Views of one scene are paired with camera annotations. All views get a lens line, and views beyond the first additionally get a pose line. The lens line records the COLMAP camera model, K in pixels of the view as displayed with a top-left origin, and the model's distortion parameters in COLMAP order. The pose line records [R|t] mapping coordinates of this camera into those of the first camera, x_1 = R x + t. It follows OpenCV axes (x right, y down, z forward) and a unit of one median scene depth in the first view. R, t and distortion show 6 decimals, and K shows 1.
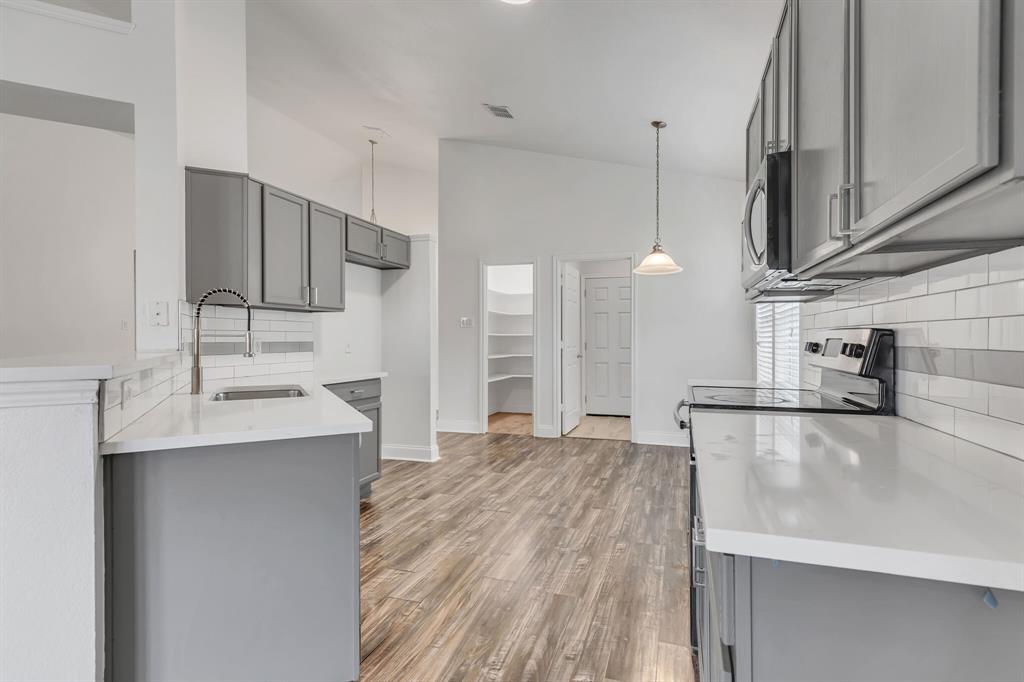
lens RADIAL K [[503.9, 0, 512.6], [0, 503.9, 335.6], [0, 0, 1]] dist [0.015778, 0.000157]
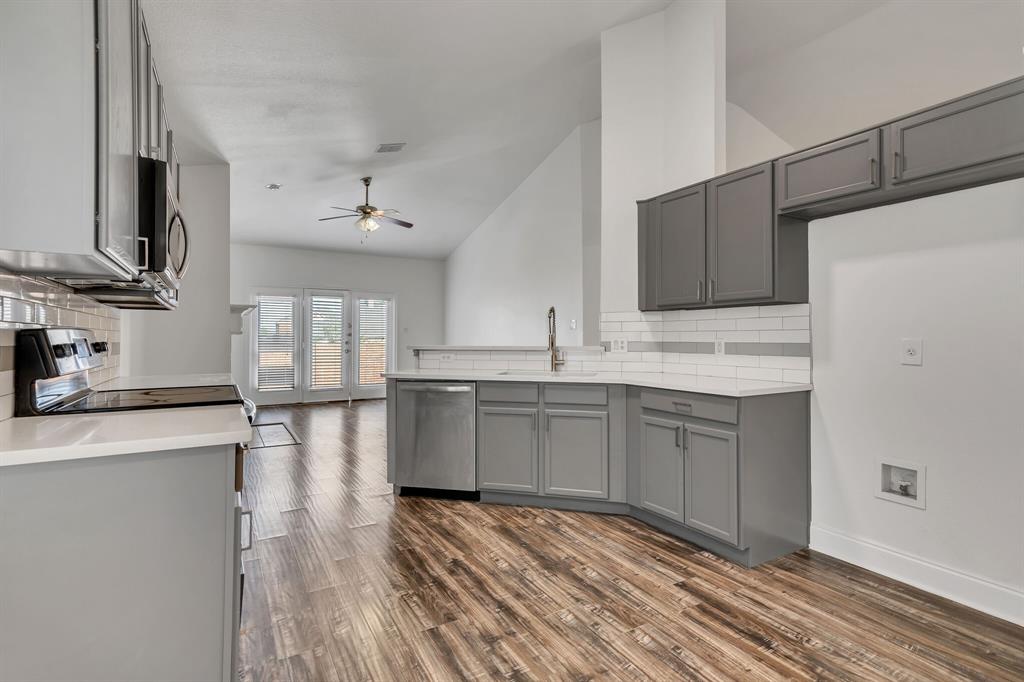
lens RADIAL K [[503.9, 0, 512.6], [0, 503.9, 335.6], [0, 0, 1]] dist [0.015778, 0.000157]
pose [[-0.659469, -0.005507, -0.751711, 0.526618], [0.001940, 0.999957, -0.009028, 0.008057], [0.751729, -0.007411, -0.659430, 1.462455]]
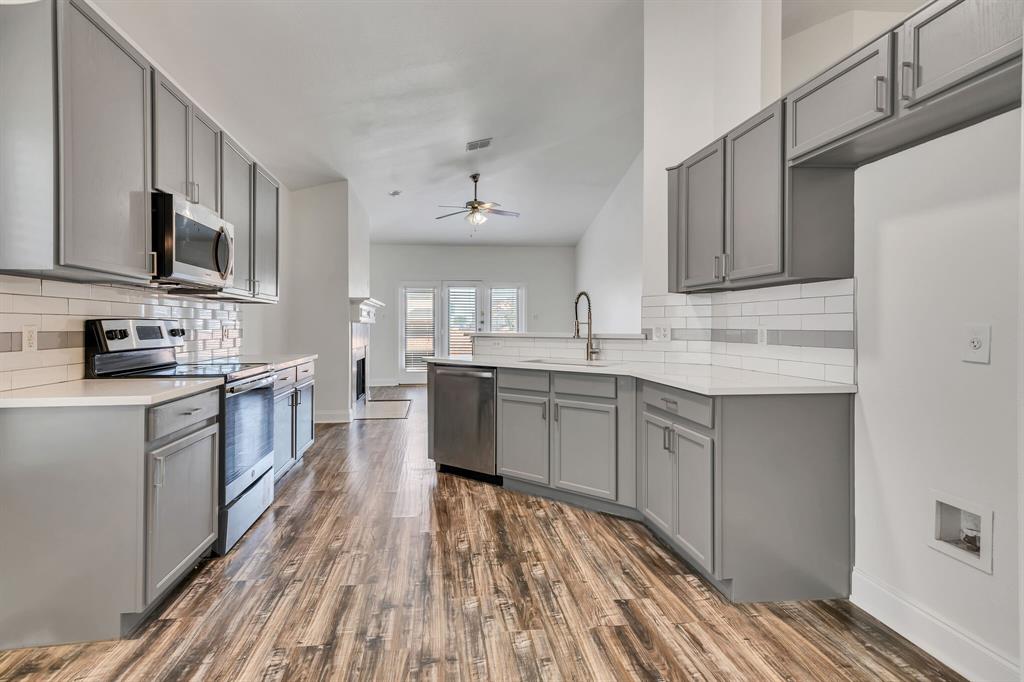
lens RADIAL K [[507.4, 0, 484.2], [0, 507.4, 328.1], [0, 0, 1]] dist [0.017523, 0.000187]
pose [[-0.913000, 0.002445, -0.407953, 0.234978], [0.002338, 0.999997, 0.000761, 0.009133], [0.407954, -0.000259, -0.913002, 1.692045]]
